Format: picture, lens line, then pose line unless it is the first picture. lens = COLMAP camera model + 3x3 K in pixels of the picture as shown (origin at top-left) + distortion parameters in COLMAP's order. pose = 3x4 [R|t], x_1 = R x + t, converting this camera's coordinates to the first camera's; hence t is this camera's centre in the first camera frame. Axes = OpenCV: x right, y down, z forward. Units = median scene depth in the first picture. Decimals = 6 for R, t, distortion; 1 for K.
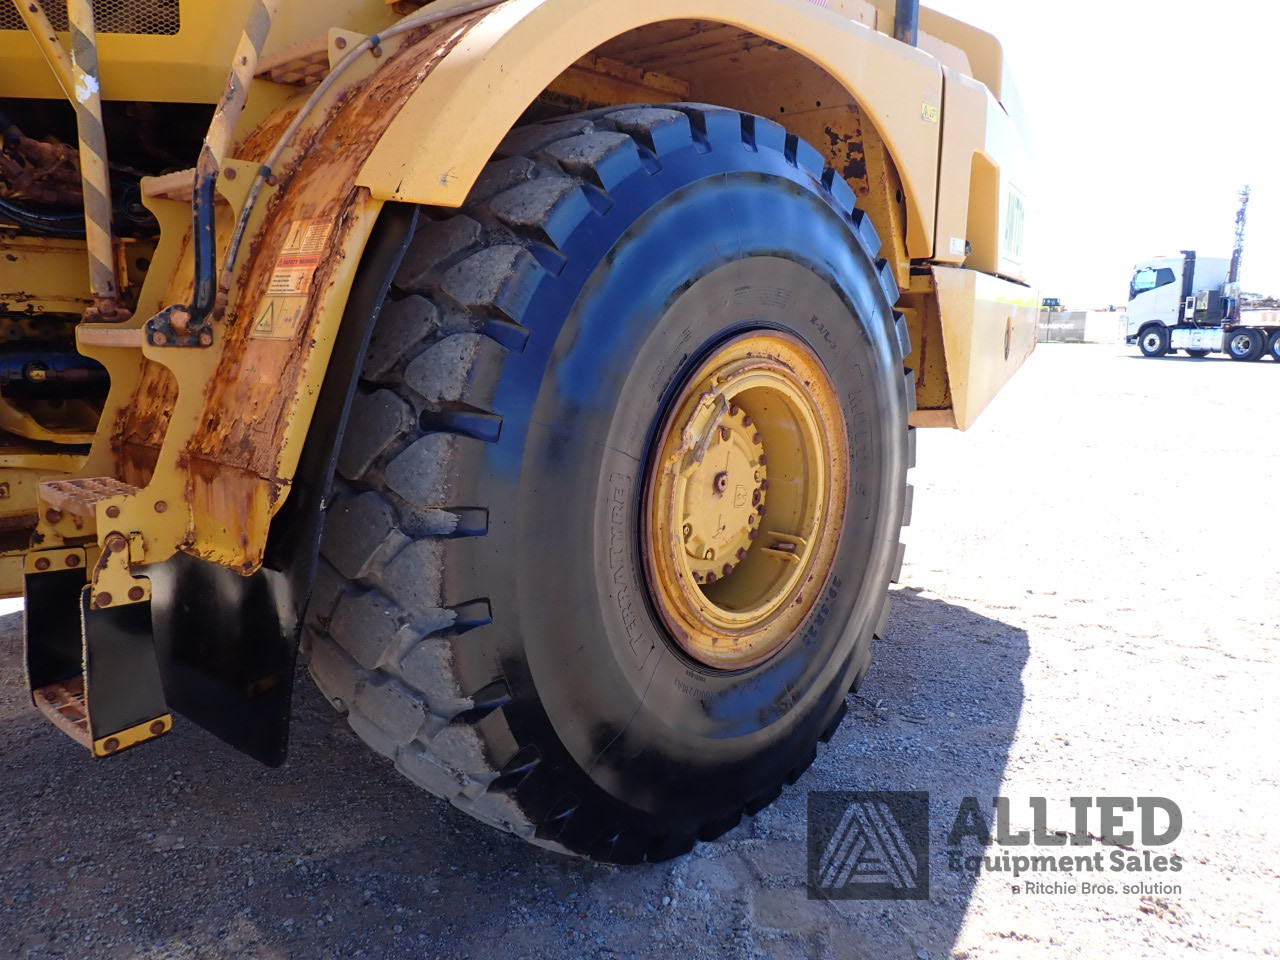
lens RADIAL K [[964.3, 0, 641.0], [0, 964.3, 485.3], [0, 0, 1]] dist [0.015185, -0.004105]
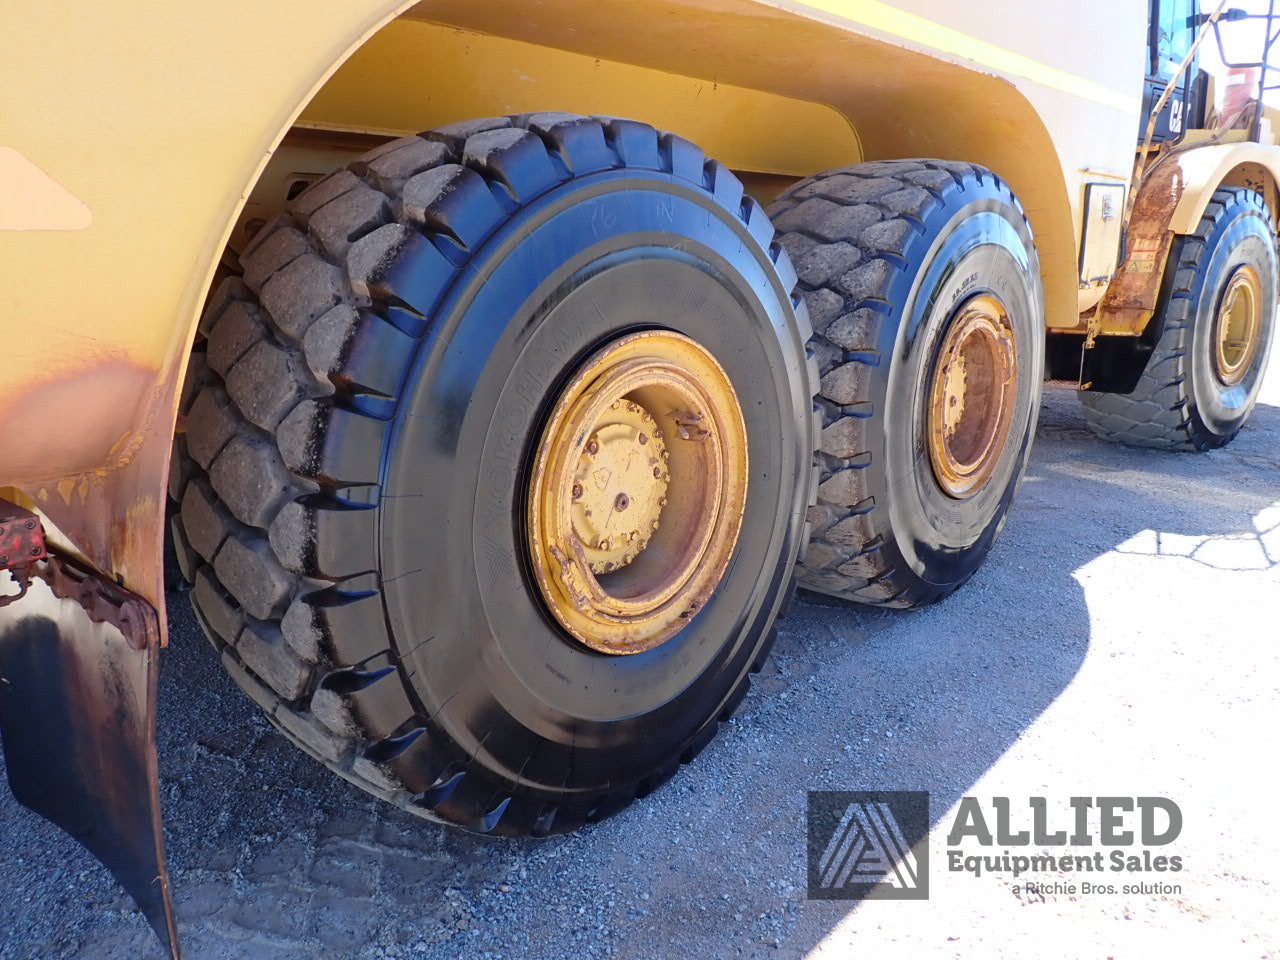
lens RADIAL K [[964.3, 0, 640.1], [0, 964.3, 475.1], [0, 0, 1]] dist [0.015185, -0.004105]
pose [[0.993074, -0.004697, -0.117393, -1.697346], [0.011879, 0.998094, 0.060562, 0.342207], [0.116885, -0.061537, 0.991237, -2.692025]]
